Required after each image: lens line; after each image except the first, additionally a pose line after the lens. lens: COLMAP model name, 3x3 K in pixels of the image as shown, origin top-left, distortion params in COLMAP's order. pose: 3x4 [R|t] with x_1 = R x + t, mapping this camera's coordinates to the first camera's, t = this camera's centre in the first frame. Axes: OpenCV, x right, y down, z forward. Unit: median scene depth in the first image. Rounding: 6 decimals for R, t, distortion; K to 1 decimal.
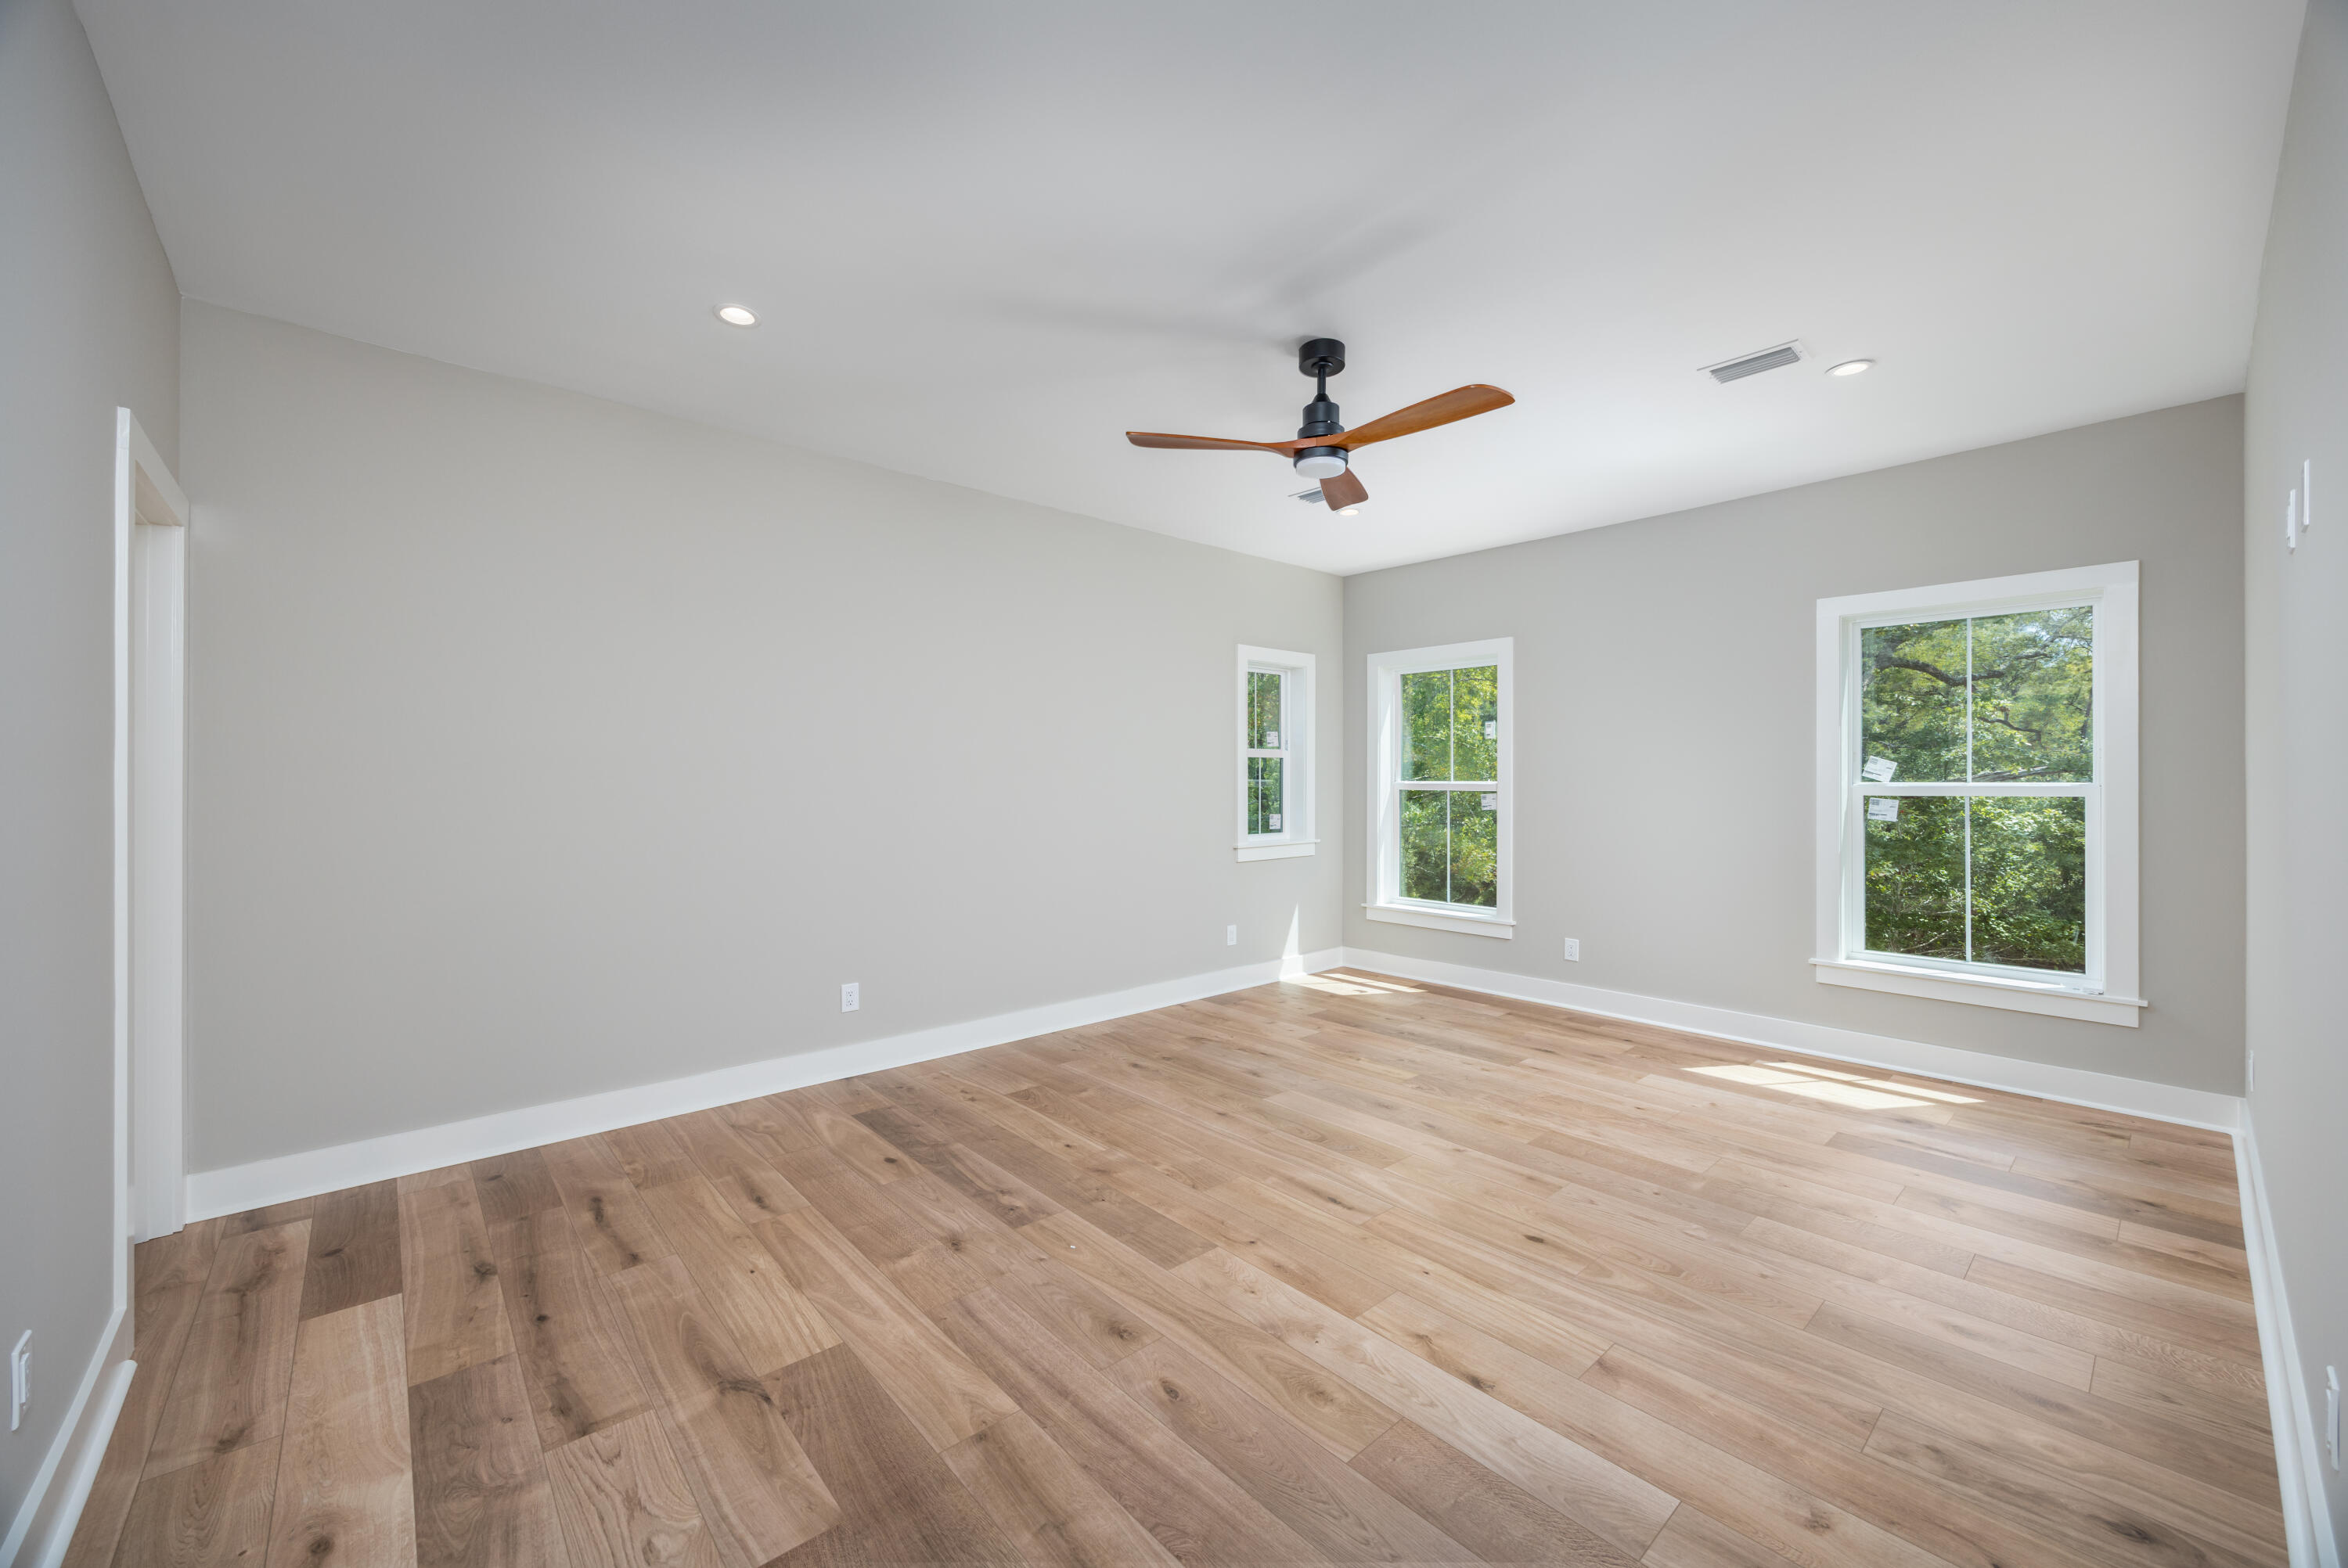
lens RADIAL K [[906.8, 0, 1182.9], [0, 906.8, 782.4], [0, 0, 1]] dist [-0.002253, -0.000851]
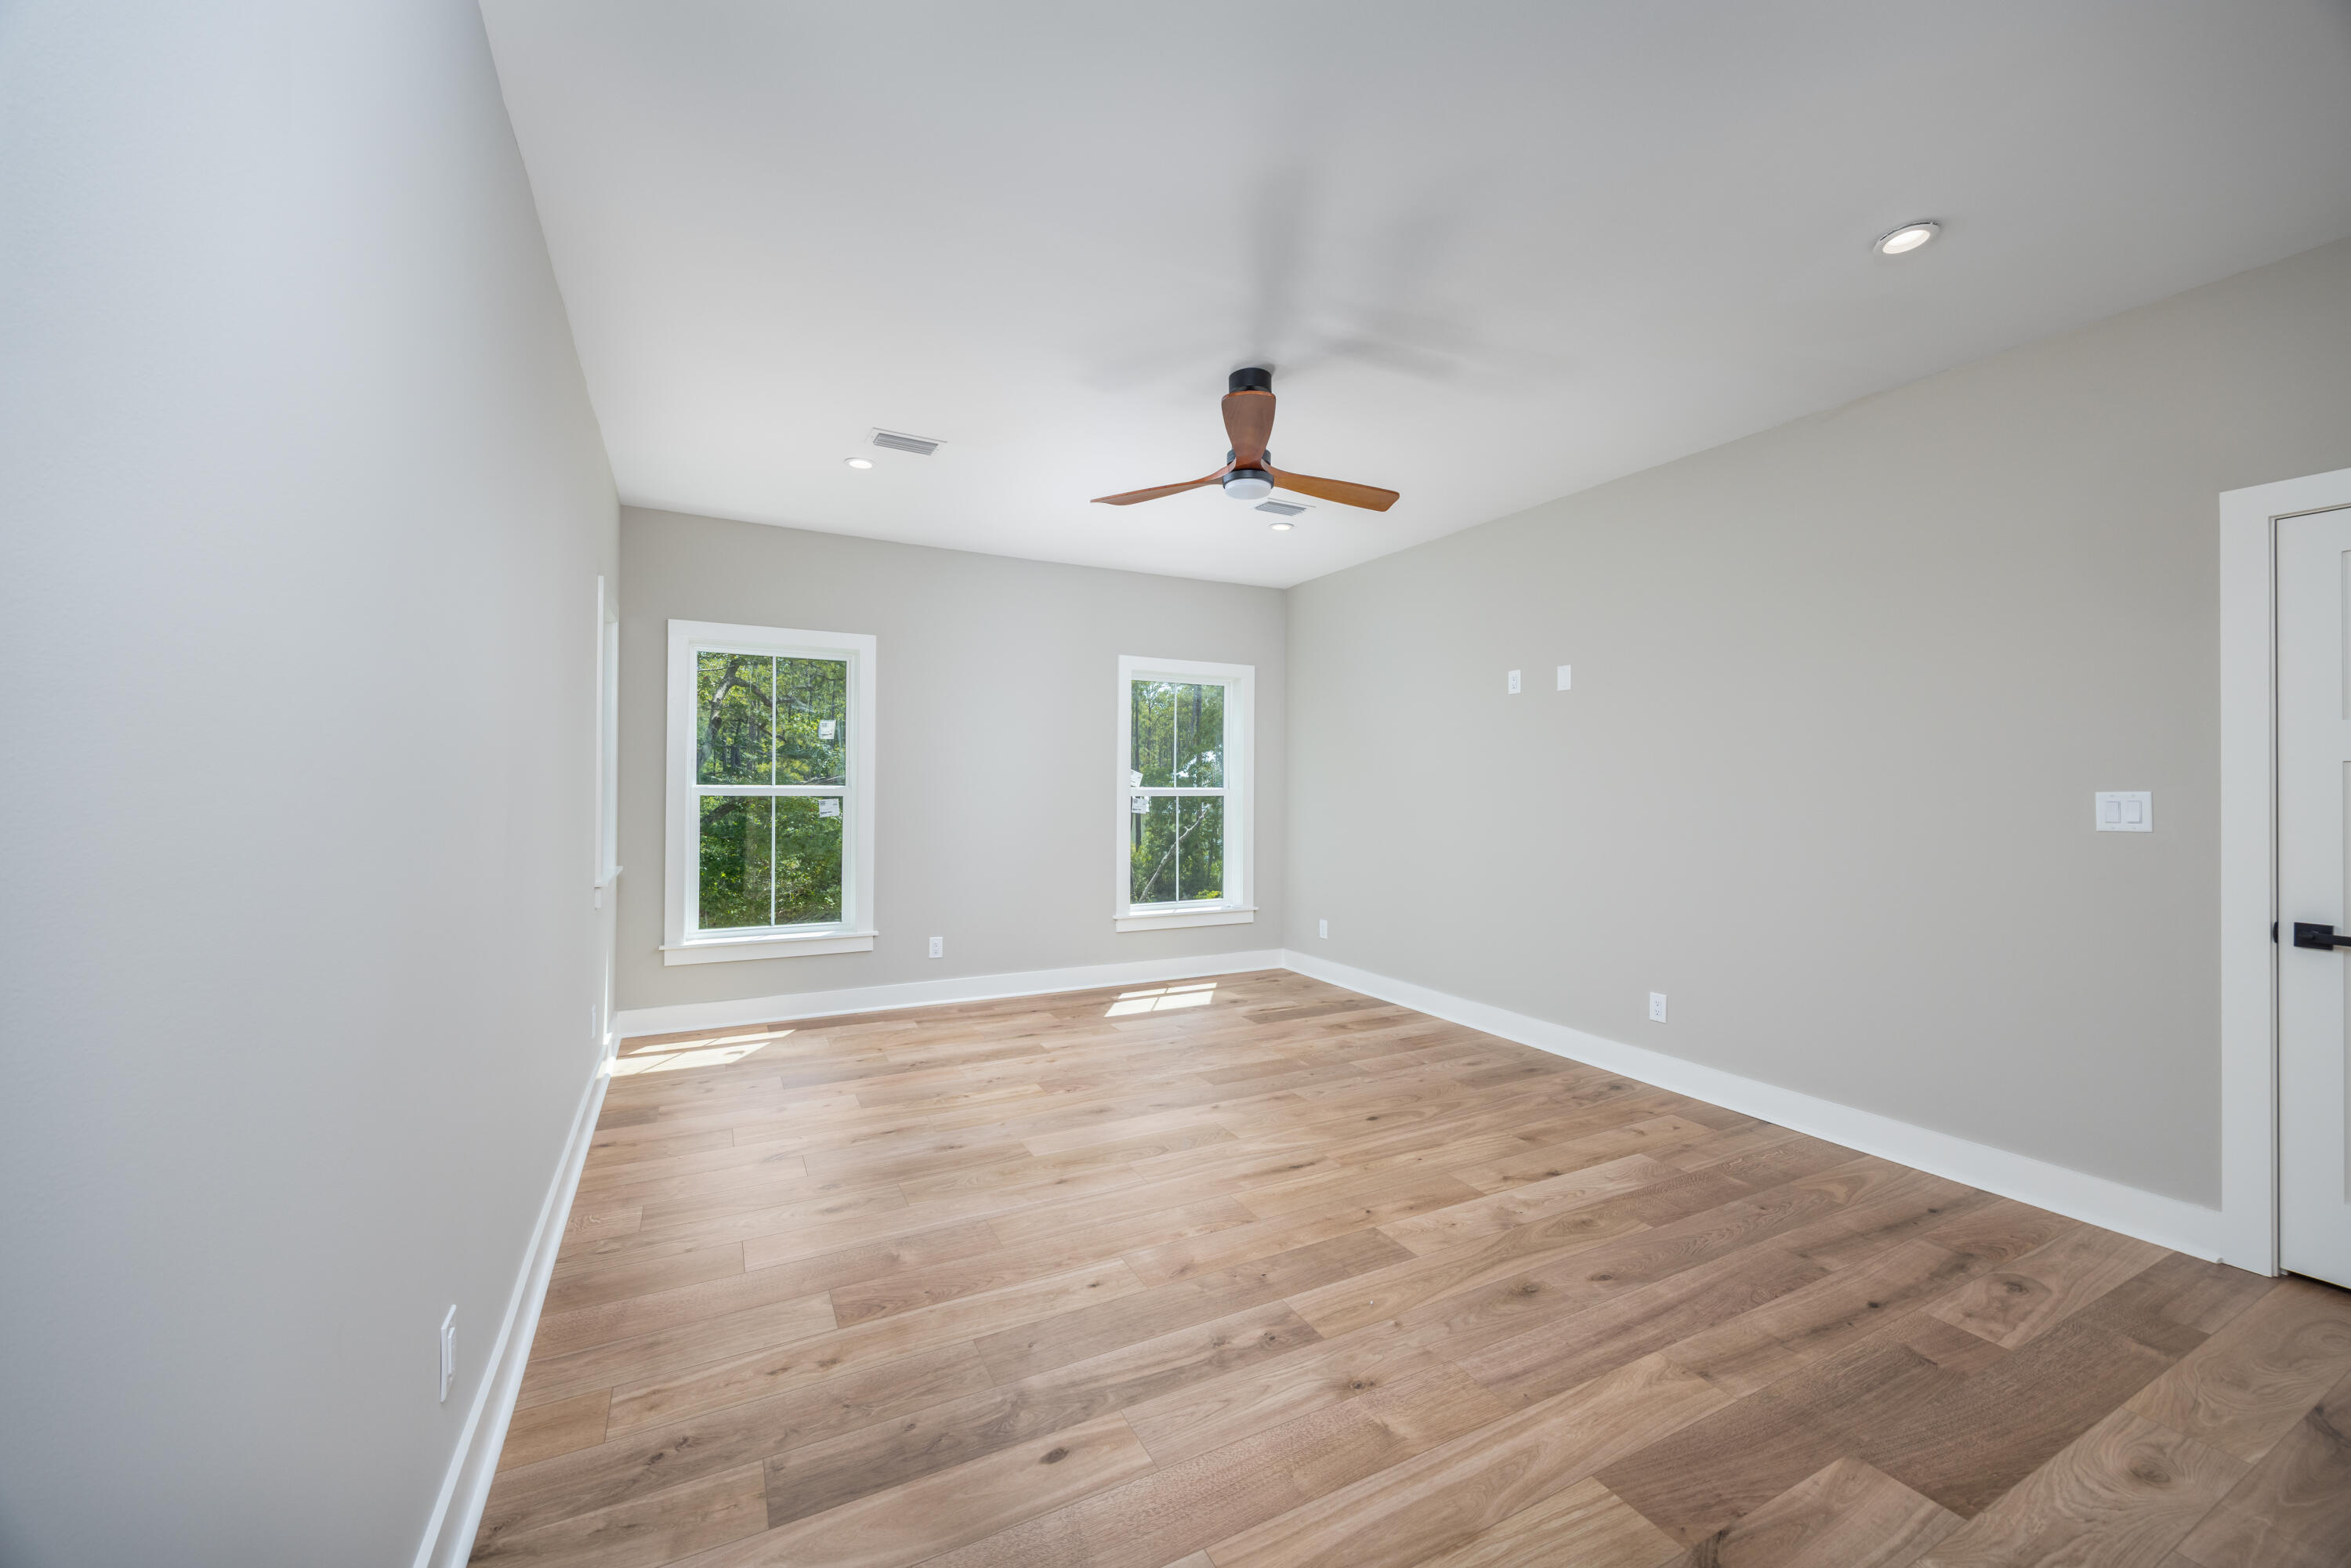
lens RADIAL K [[908.1, 0, 1177.5], [0, 908.1, 779.4], [0, 0, 1]] dist [-0.002253, -0.000851]
pose [[0.245623, 0.010155, 0.969312, -0.973924], [-0.002192, 0.999948, -0.009920, 0.002077], [-0.969363, 0.000312, 0.245632, 0.897339]]
